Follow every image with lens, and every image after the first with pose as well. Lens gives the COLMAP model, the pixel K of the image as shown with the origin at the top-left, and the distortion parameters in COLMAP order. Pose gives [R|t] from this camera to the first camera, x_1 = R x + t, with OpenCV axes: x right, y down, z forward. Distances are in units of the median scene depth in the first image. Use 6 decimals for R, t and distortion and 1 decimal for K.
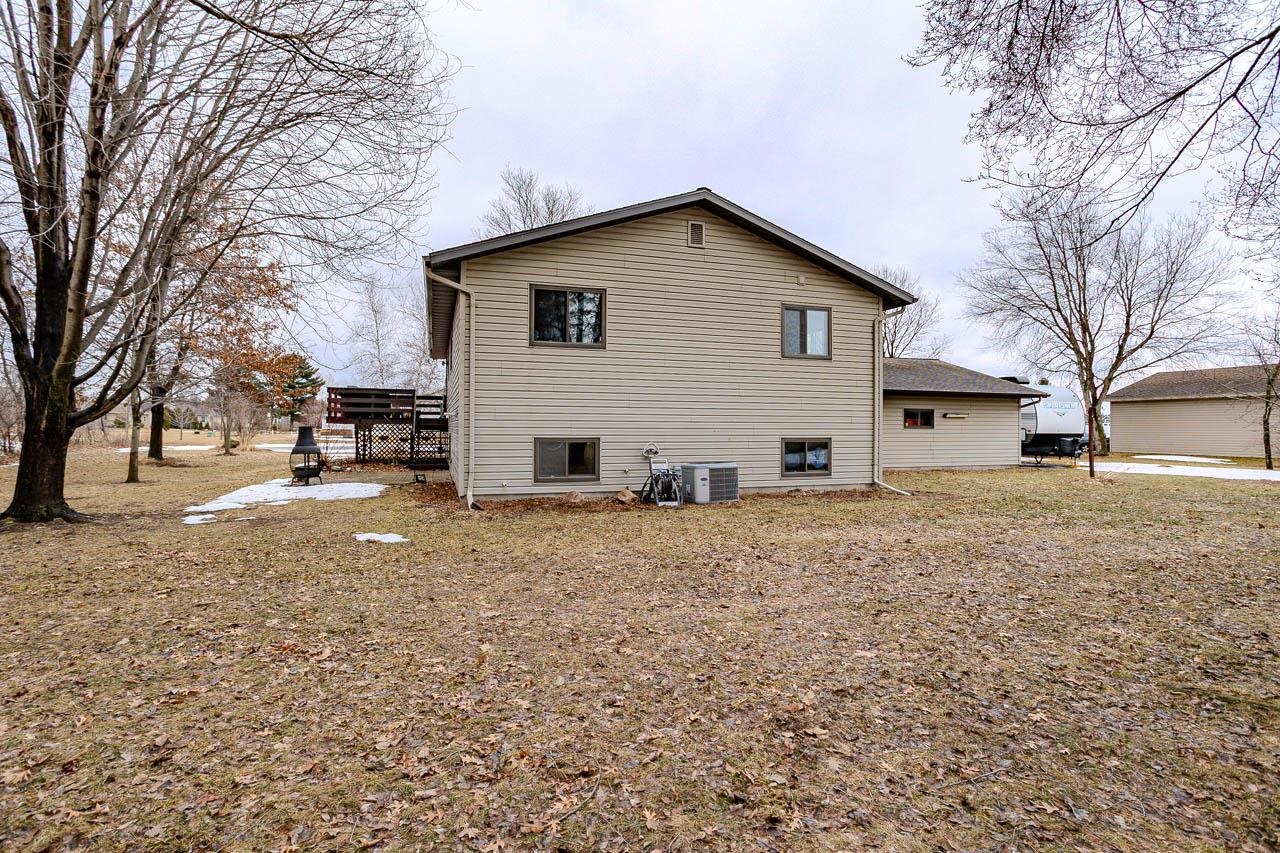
lens RADIAL K [[616.6, 0, 627.5], [0, 616.6, 430.9], [0, 0, 1]] dist [-0.035775, 0.010472]
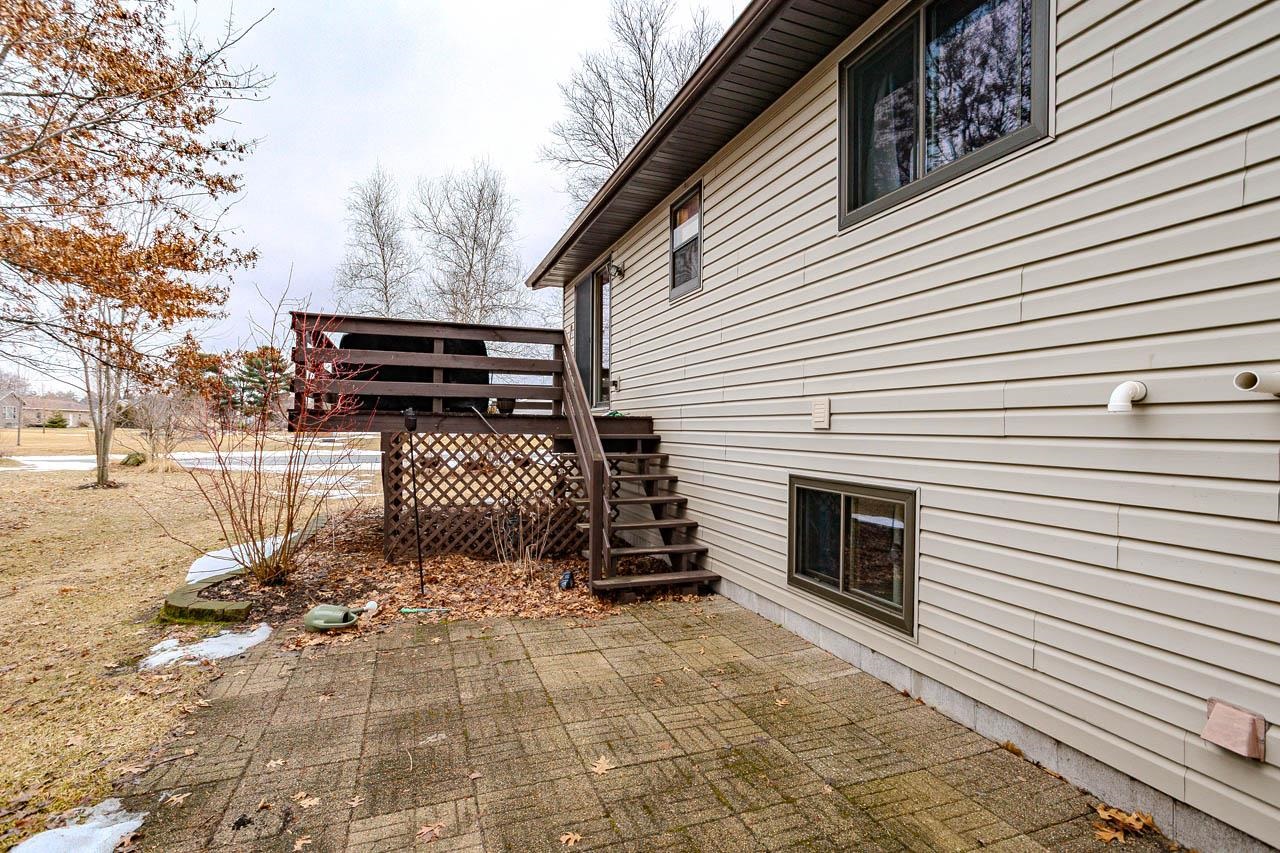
lens RADIAL K [[616.6, 0, 639.4], [0, 616.6, 431.1], [0, 0, 1]] dist [-0.035775, 0.010472]
pose [[0.998957, 0.000801, 0.045653, -0.491427], [-0.000855, 0.999999, 0.001166, -0.019701], [-0.045652, -0.001204, 0.998957, 1.021224]]
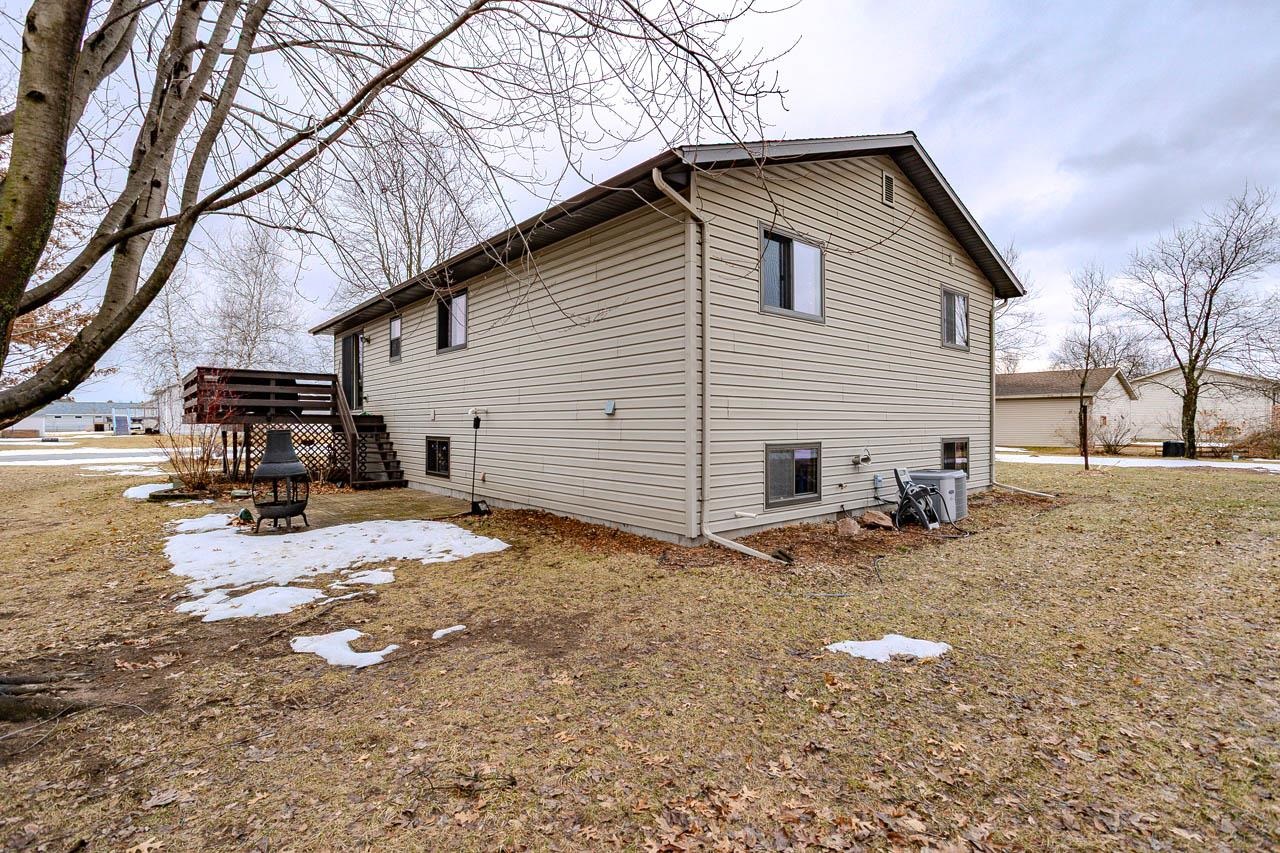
lens RADIAL K [[616.6, 0, 639.5], [0, 616.6, 432.7], [0, 0, 1]] dist [-0.035775, 0.010472]
pose [[0.924521, -0.010675, 0.380982, -0.449622], [0.007024, 0.999915, 0.010972, -0.008687], [-0.381067, -0.007468, 0.924517, 0.338484]]
